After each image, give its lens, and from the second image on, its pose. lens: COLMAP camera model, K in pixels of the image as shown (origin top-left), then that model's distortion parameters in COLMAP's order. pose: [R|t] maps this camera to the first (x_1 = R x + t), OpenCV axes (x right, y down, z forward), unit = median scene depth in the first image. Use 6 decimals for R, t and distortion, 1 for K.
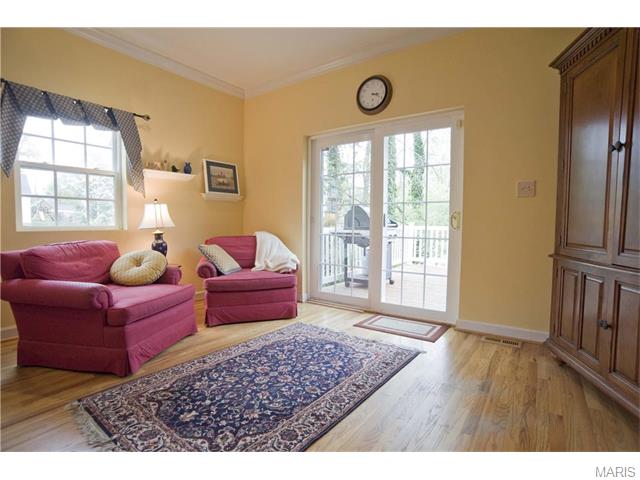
lens RADIAL K [[332.6, 0, 320.0], [0, 332.6, 240.0], [0, 0, 1]] dist [-0.001881, 0.000798]
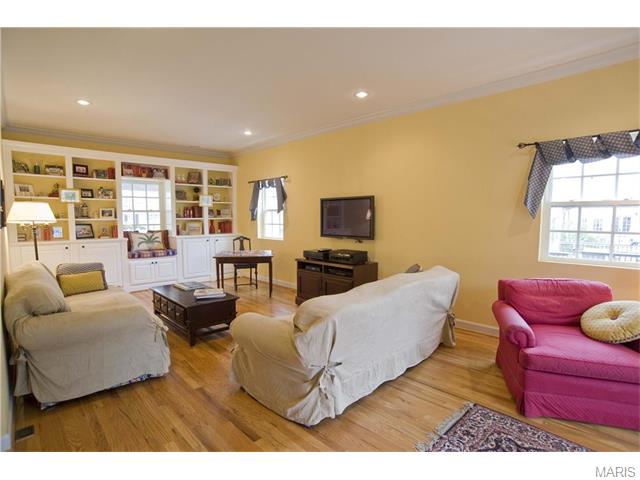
lens RADIAL K [[332.6, 0, 320.0], [0, 332.6, 240.0], [0, 0, 1]] dist [-0.001881, 0.000798]
pose [[-0.141498, 0.074980, -0.987095, 0.422984], [-0.048629, 0.995397, 0.082582, -0.169053], [0.988743, 0.059687, -0.137201, 0.366470]]
